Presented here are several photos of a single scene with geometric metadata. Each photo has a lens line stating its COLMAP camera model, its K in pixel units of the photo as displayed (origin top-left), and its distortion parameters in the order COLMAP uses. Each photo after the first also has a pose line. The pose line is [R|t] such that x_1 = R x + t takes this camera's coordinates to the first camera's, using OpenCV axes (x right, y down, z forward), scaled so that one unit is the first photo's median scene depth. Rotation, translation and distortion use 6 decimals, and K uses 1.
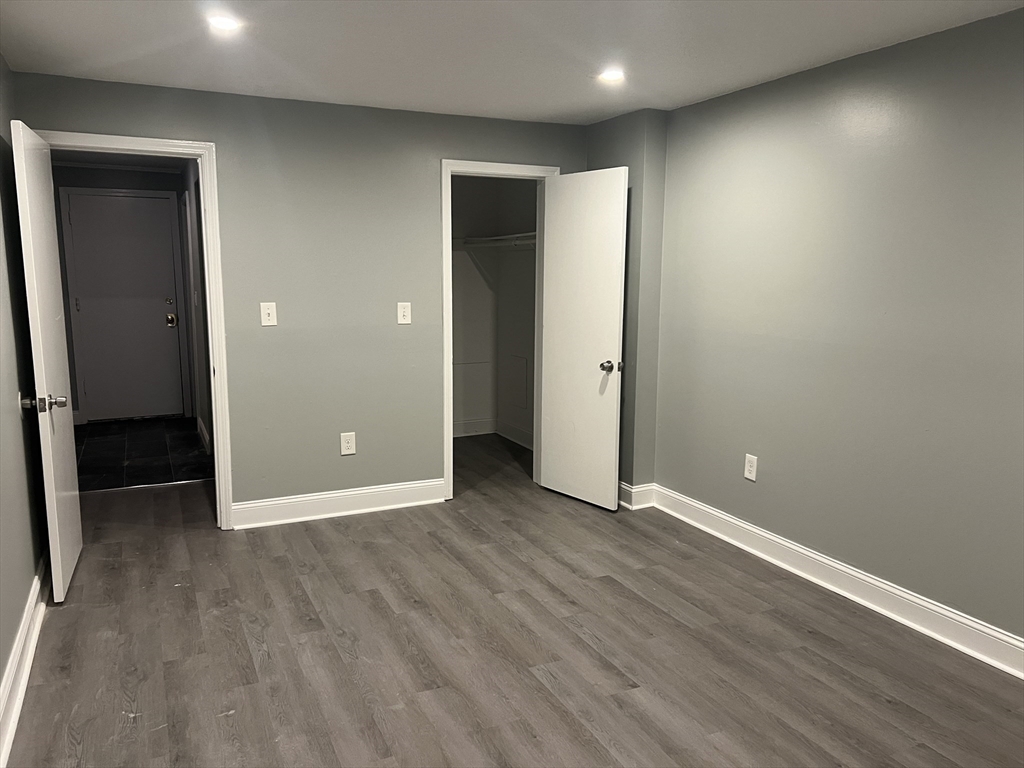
lens RADIAL K [[788.9, 0, 509.3], [0, 788.9, 384.1], [0, 0, 1]] dist [0.095424, -0.007195]
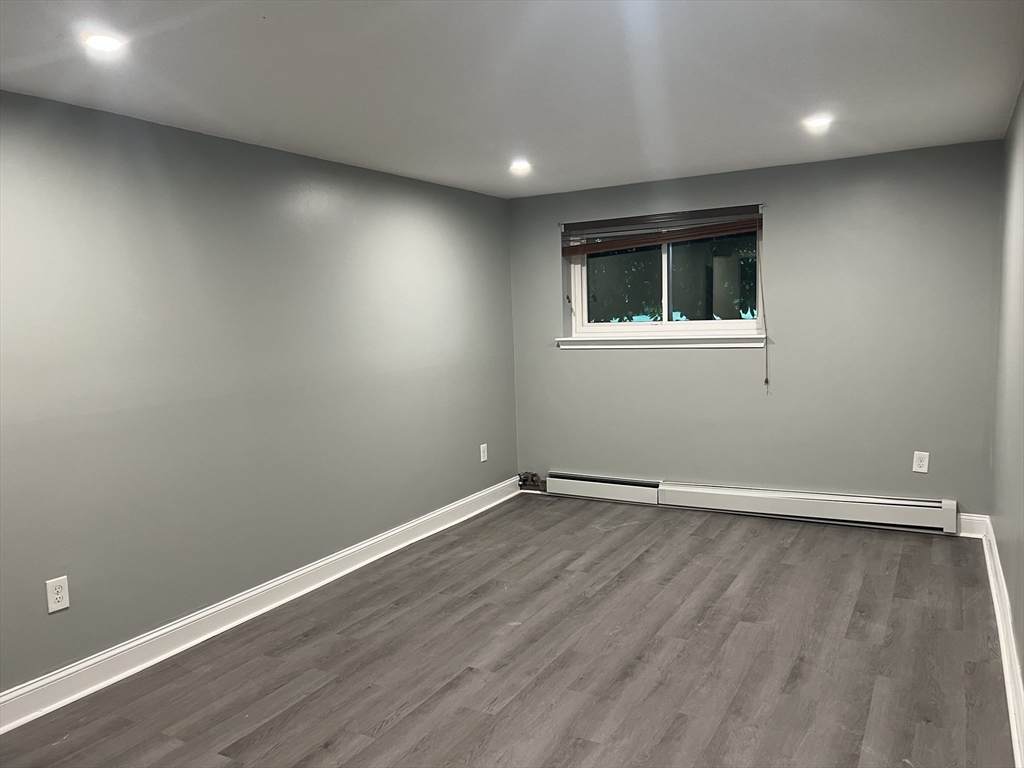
lens RADIAL K [[788.9, 0, 510.8], [0, 788.9, 383.4], [0, 0, 1]] dist [0.095424, -0.007195]
pose [[-0.587481, -0.056504, 0.807263, -0.792893], [0.141876, 0.974917, 0.171488, -0.227489], [-0.796704, 0.215277, -0.564728, 1.484693]]
